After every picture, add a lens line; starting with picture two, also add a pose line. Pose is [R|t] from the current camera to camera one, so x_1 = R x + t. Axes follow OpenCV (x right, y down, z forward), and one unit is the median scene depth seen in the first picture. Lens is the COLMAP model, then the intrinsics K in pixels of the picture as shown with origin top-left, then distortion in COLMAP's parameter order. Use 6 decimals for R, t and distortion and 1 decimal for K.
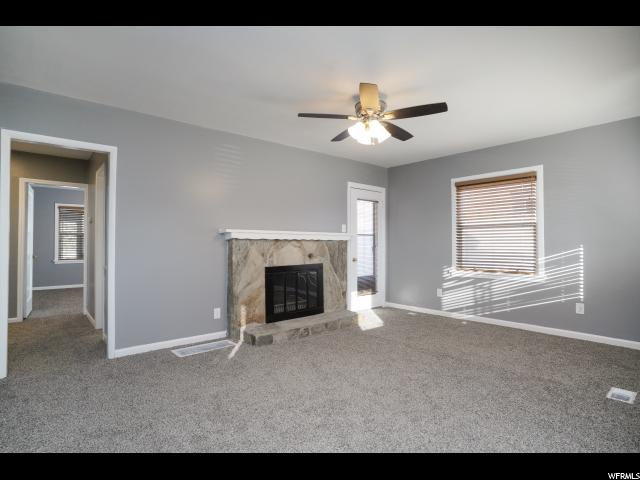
lens RADIAL K [[332.3, 0, 316.9], [0, 332.3, 238.9], [0, 0, 1]] dist [-0.044803, 0.000347]
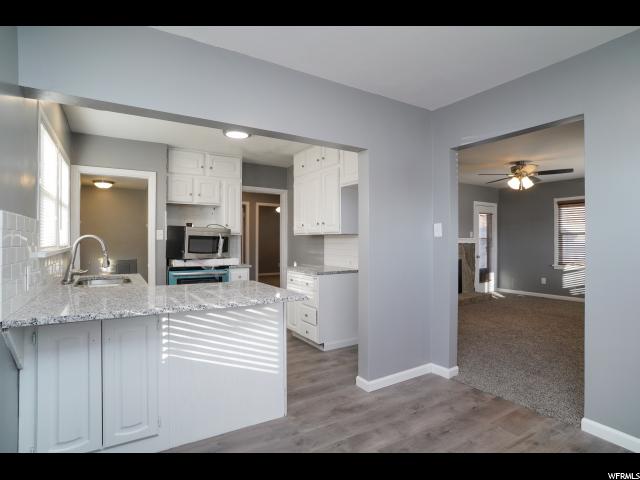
lens RADIAL K [[332.3, 0, 316.7], [0, 332.3, 240.6], [0, 0, 1]] dist [-0.044803, 0.000347]
pose [[0.988547, -0.002164, -0.150895, -0.392801], [0.003963, 0.999925, 0.011620, -0.026721], [0.150858, -0.012085, 0.988482, -0.528459]]
